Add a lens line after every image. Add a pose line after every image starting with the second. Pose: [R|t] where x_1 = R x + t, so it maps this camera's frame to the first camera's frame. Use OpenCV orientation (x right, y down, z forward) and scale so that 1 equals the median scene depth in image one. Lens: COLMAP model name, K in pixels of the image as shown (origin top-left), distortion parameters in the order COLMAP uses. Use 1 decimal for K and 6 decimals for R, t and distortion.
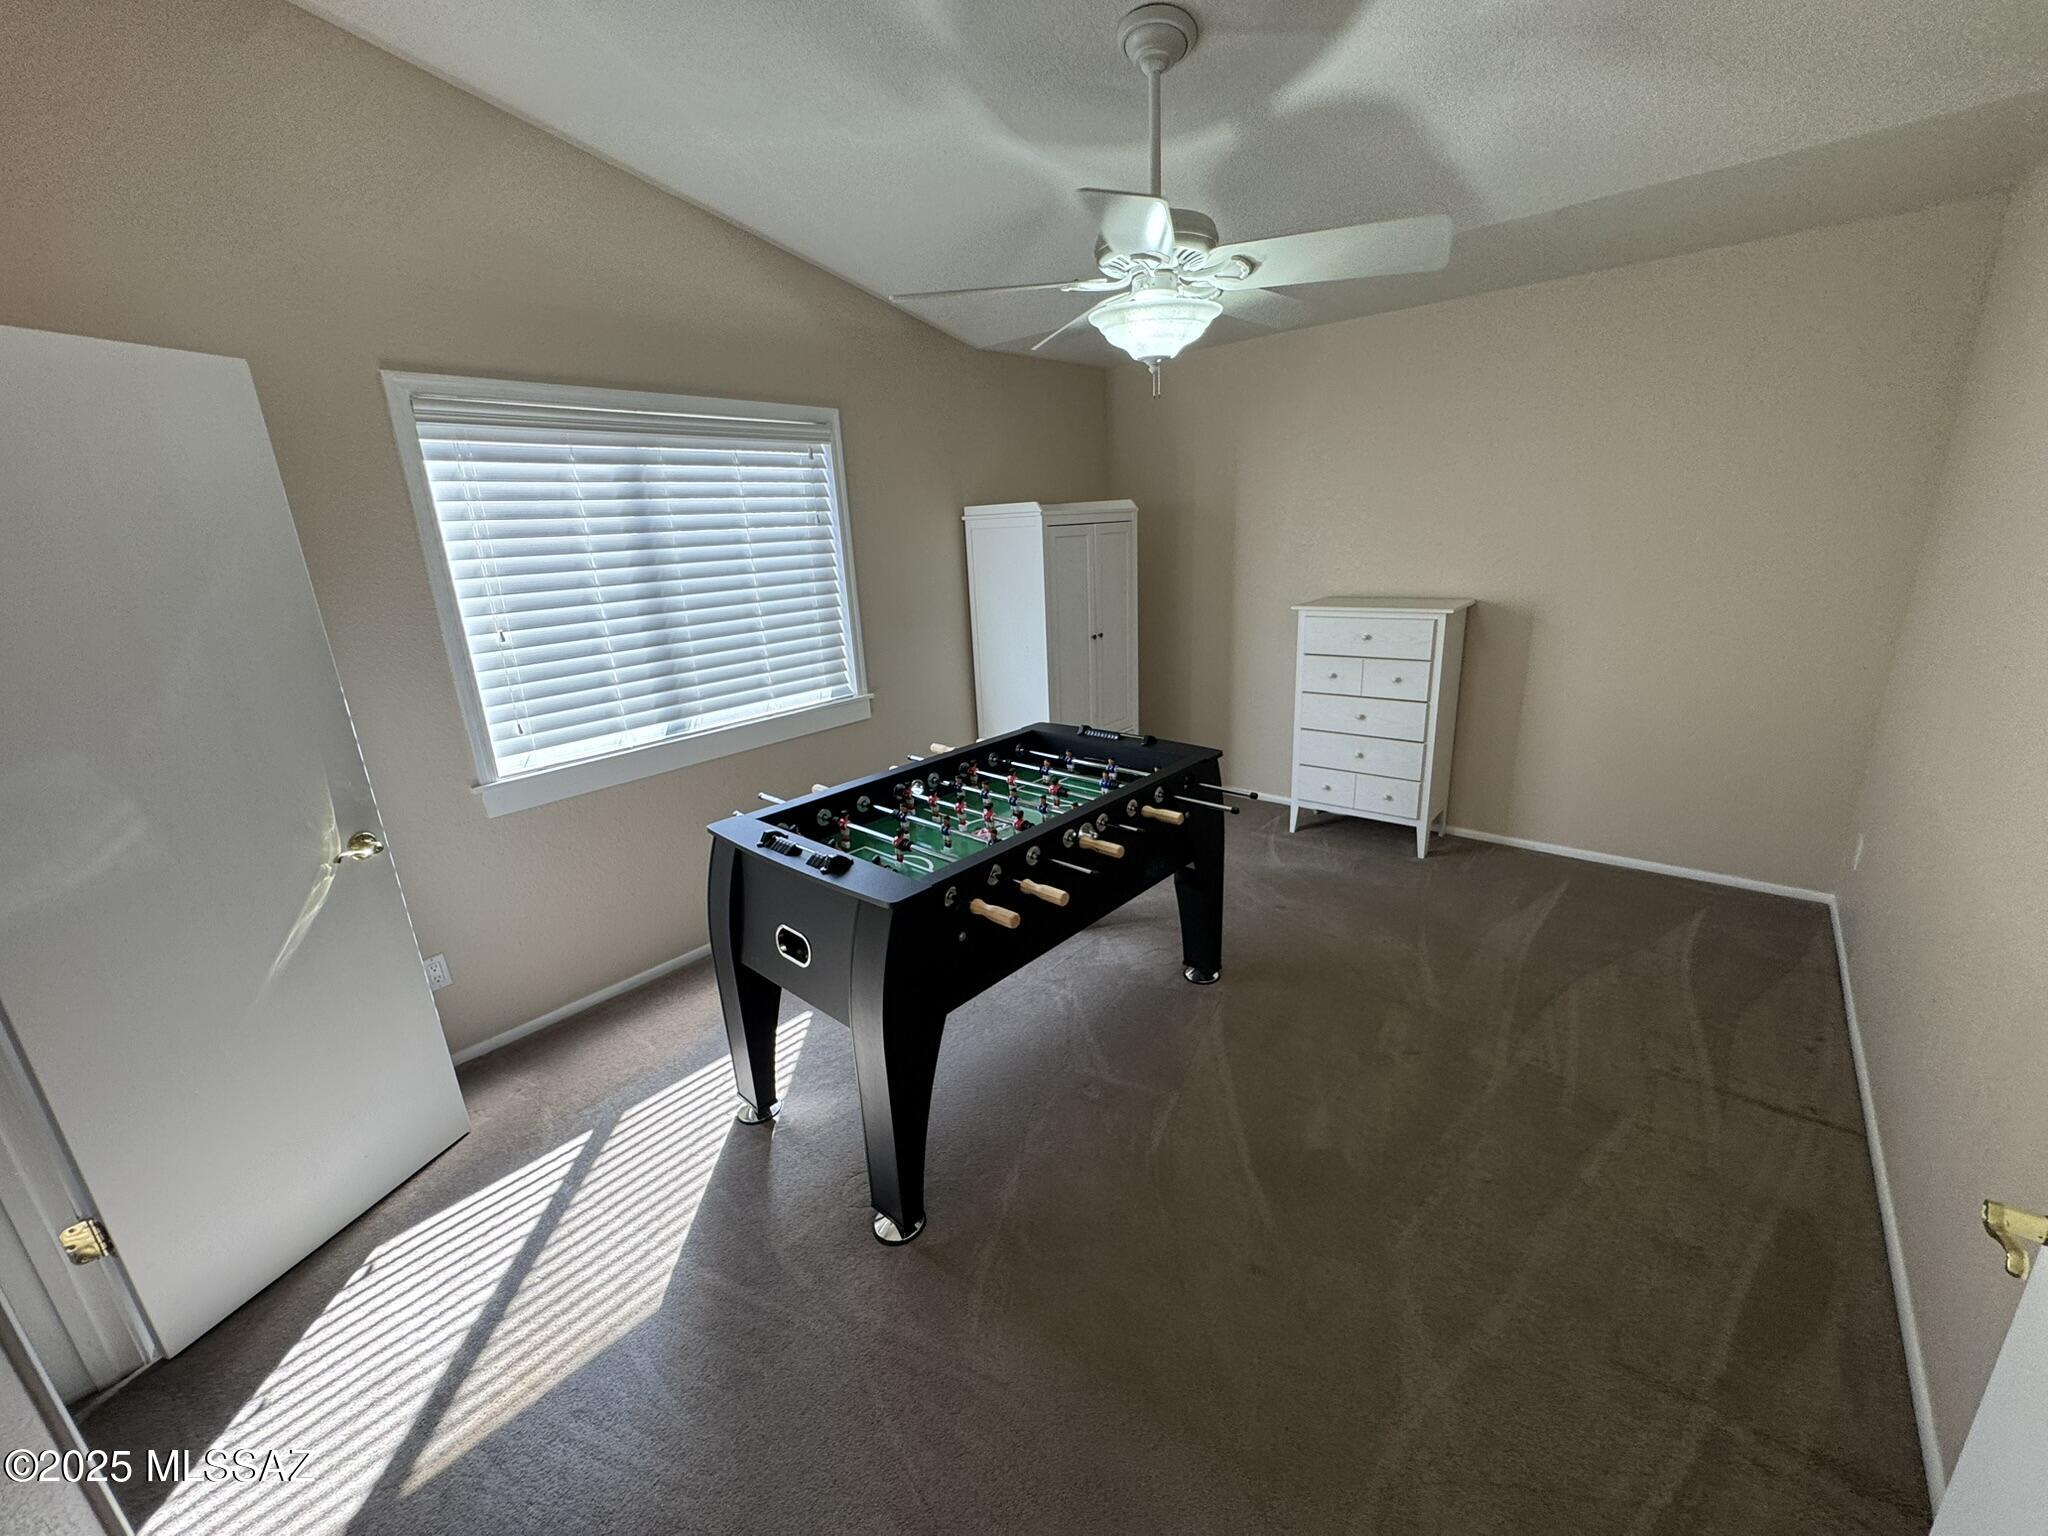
lens RADIAL K [[822.2, 0, 1024.4], [0, 822.2, 771.6], [0, 0, 1]] dist [-0.003128, 0.000053]
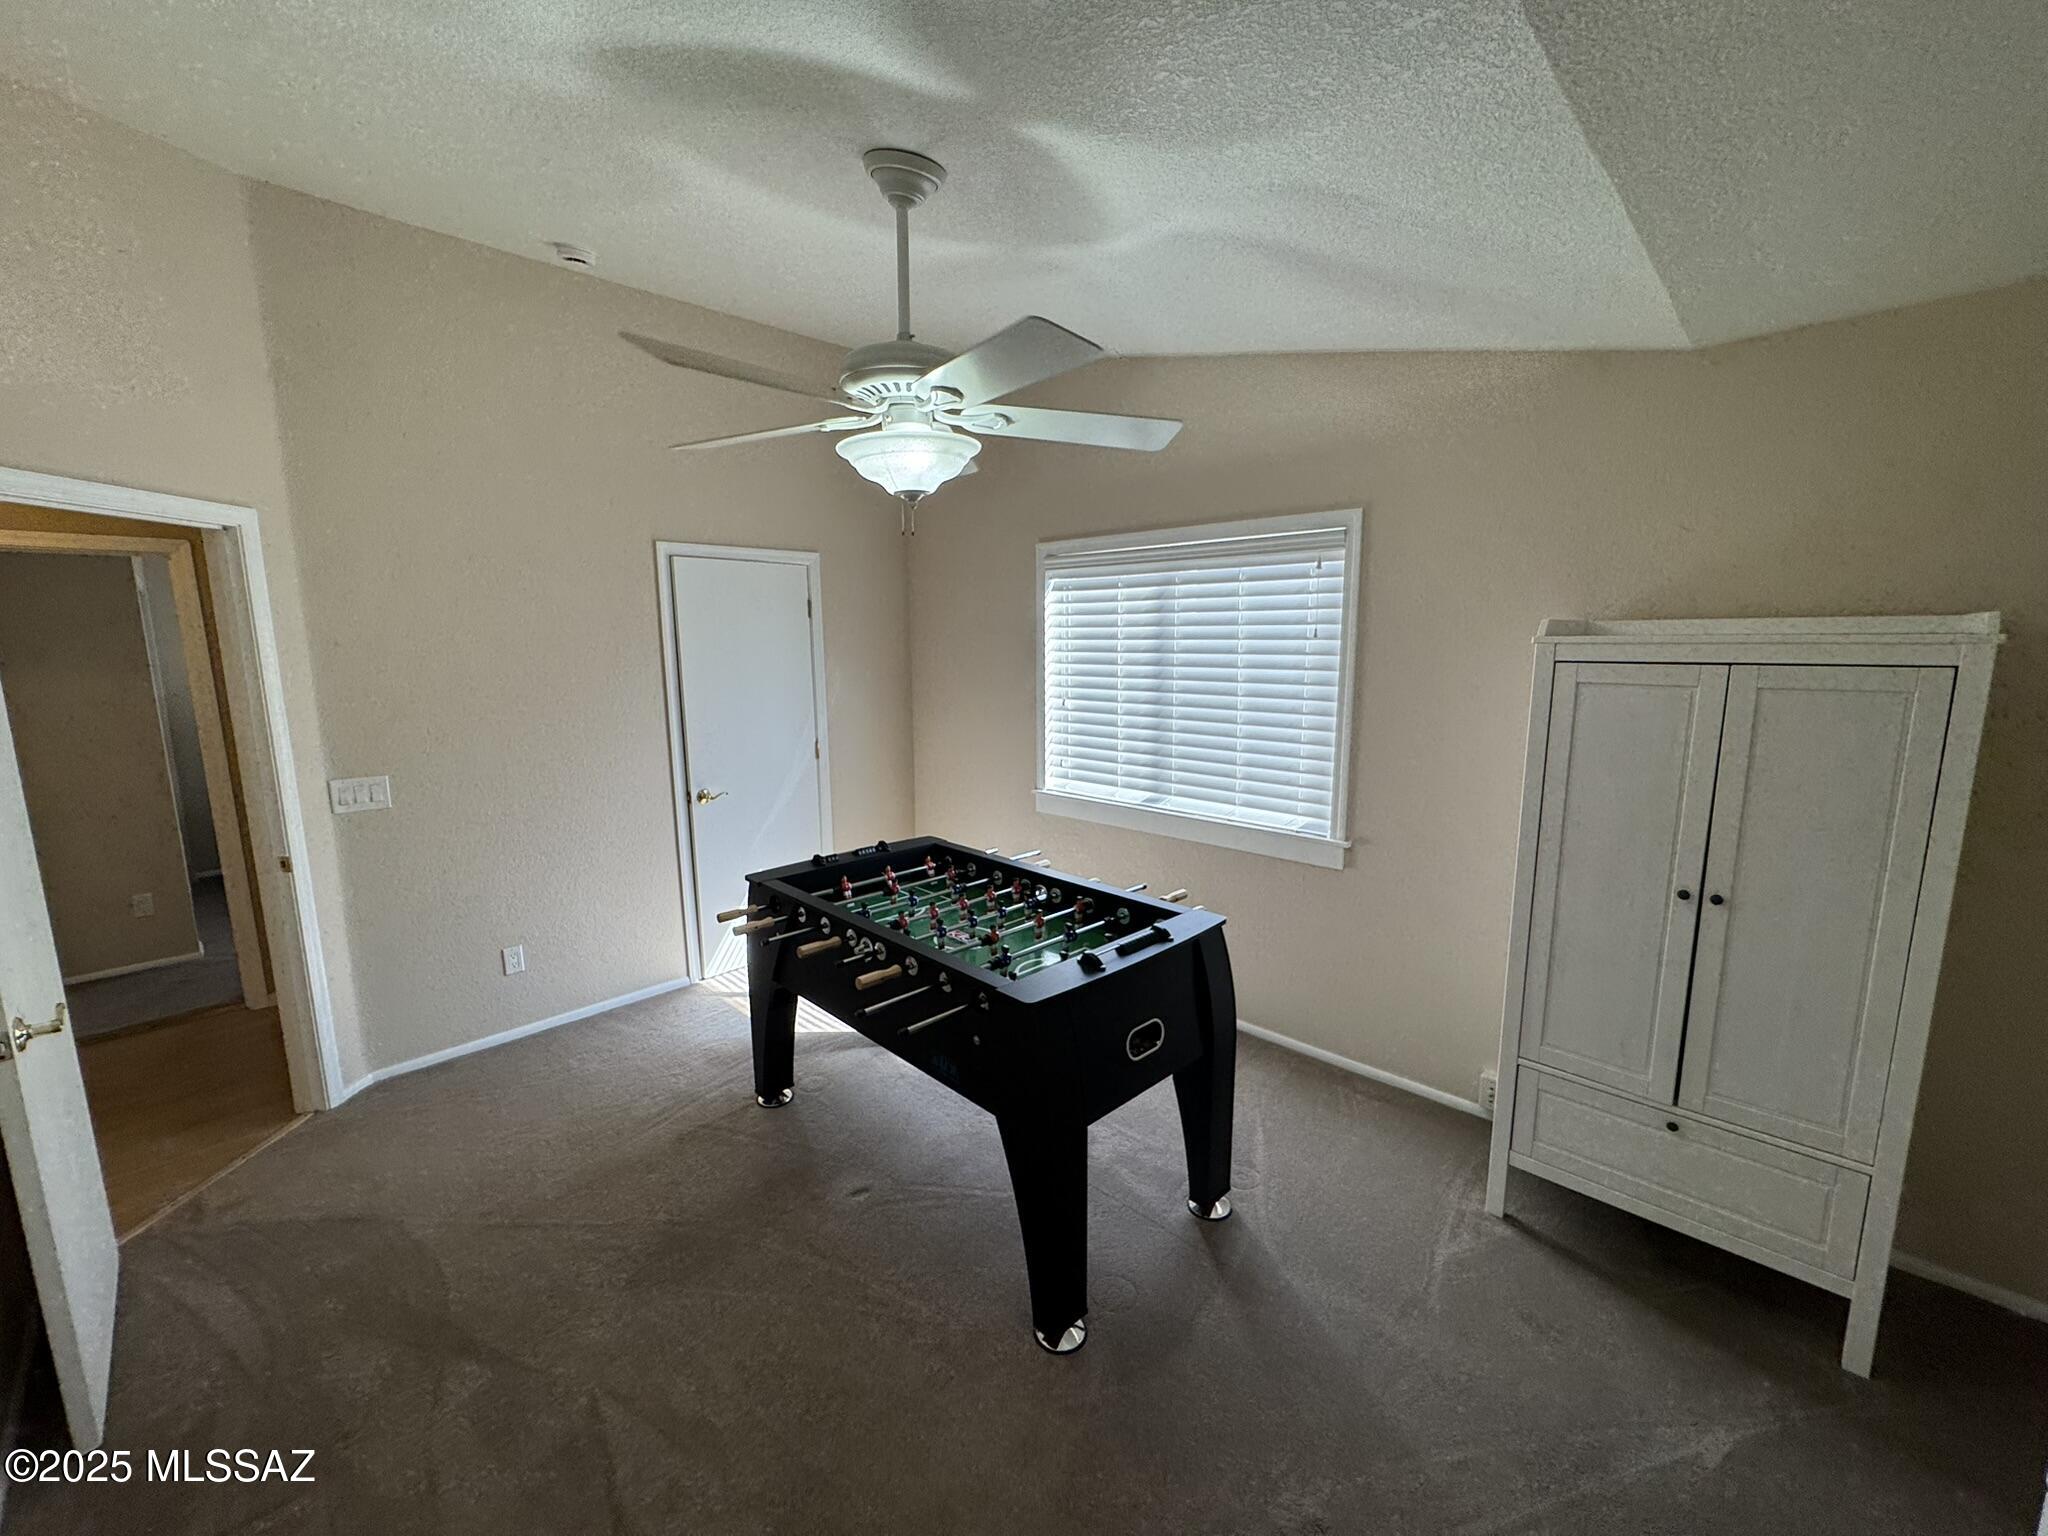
lens RADIAL K [[822.2, 0, 1026.4], [0, 822.2, 766.2], [0, 0, 1]] dist [-0.003128, 0.000053]
pose [[-0.066752, 0.208662, -0.975707, 0.757215], [-0.276045, 0.935857, 0.219025, -0.315657], [0.958824, 0.283959, -0.004870, 0.836258]]
